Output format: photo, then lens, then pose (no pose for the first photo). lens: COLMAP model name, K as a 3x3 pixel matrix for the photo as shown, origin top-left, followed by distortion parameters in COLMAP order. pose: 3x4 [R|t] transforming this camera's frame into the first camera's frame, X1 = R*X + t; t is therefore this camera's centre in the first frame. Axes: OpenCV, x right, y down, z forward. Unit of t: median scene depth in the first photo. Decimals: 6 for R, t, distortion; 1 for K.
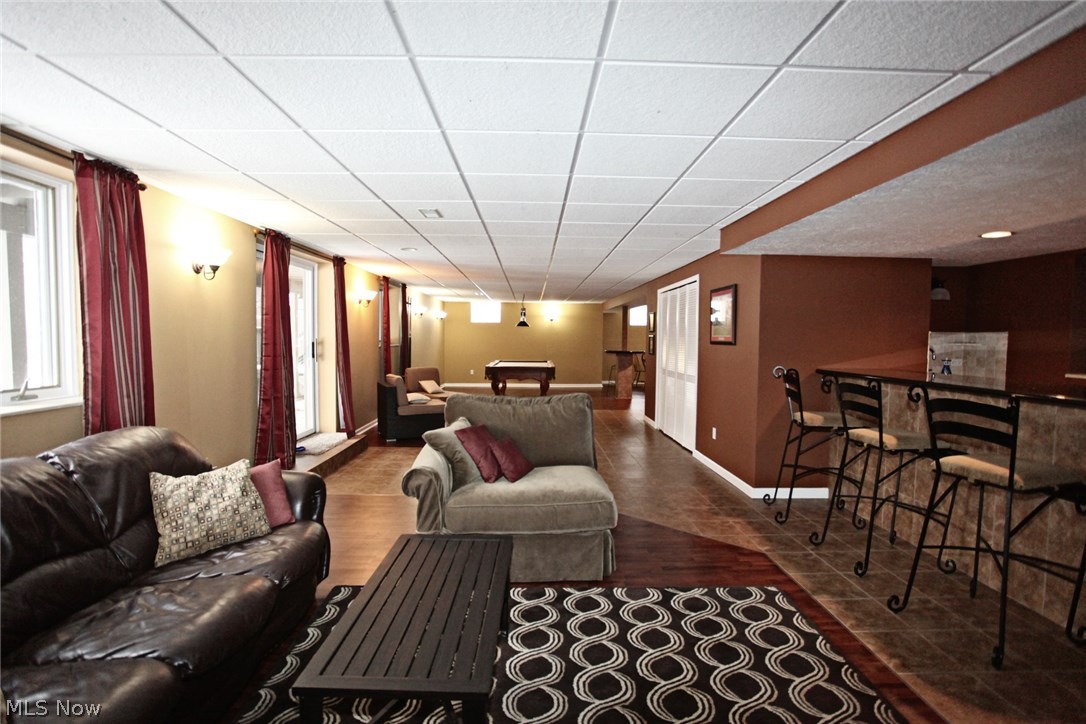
lens RADIAL K [[522.9, 0, 543.0], [0, 522.9, 362.0], [0, 0, 1]] dist [-0.061951, 0.024202]
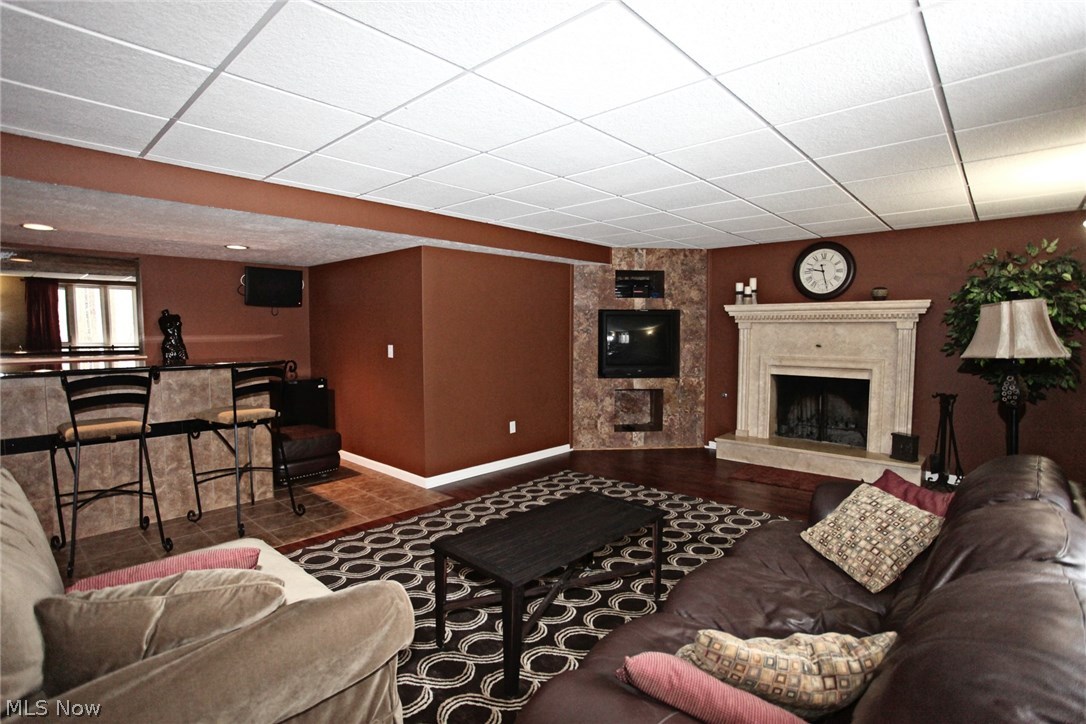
lens RADIAL K [[522.9, 0, 543.0], [0, 522.9, 362.0], [0, 0, 1]] dist [-0.061951, 0.024202]
pose [[-0.732160, -0.054452, 0.678952, -0.822079], [0.025197, 0.993952, 0.106887, -0.087242], [-0.680666, 0.095365, -0.726360, 1.513627]]
